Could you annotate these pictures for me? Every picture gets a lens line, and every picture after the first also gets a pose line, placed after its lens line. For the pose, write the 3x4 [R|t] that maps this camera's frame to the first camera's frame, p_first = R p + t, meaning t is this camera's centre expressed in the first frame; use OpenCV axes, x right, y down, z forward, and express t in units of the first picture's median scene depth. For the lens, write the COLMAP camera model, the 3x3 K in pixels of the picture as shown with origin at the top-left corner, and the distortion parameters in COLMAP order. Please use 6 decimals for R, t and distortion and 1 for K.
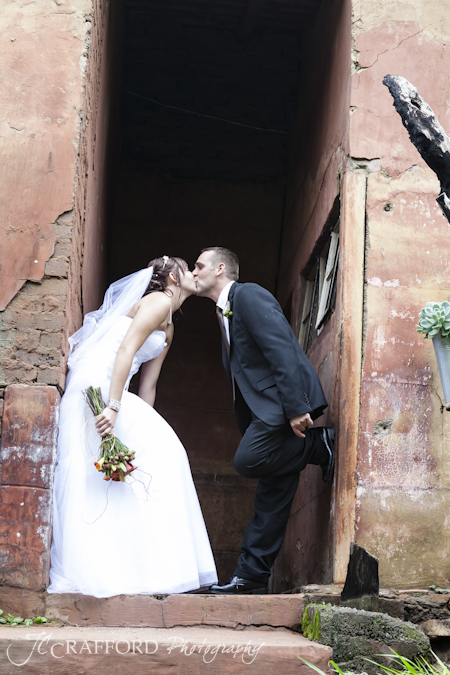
lens RADIAL K [[1184.8, 0, 226.5], [0, 1184.8, 335.0], [0, 0, 1]] dist [0.035855, 0.000000]
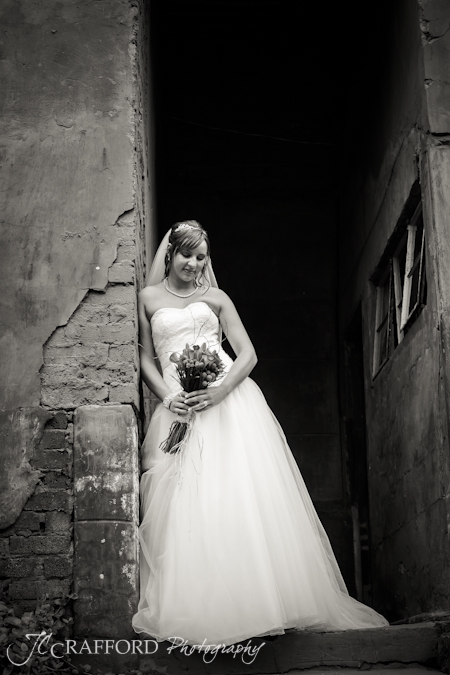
lens RADIAL K [[1102.1, 0, 222.8], [0, 1102.1, 336.5], [0, 0, 1]] dist [0.040166, 0.000000]
pose [[0.996657, -0.077742, -0.025120, -0.048882], [0.076515, 0.995979, -0.046587, 0.034740], [0.028641, 0.044509, 0.998598, 0.171664]]
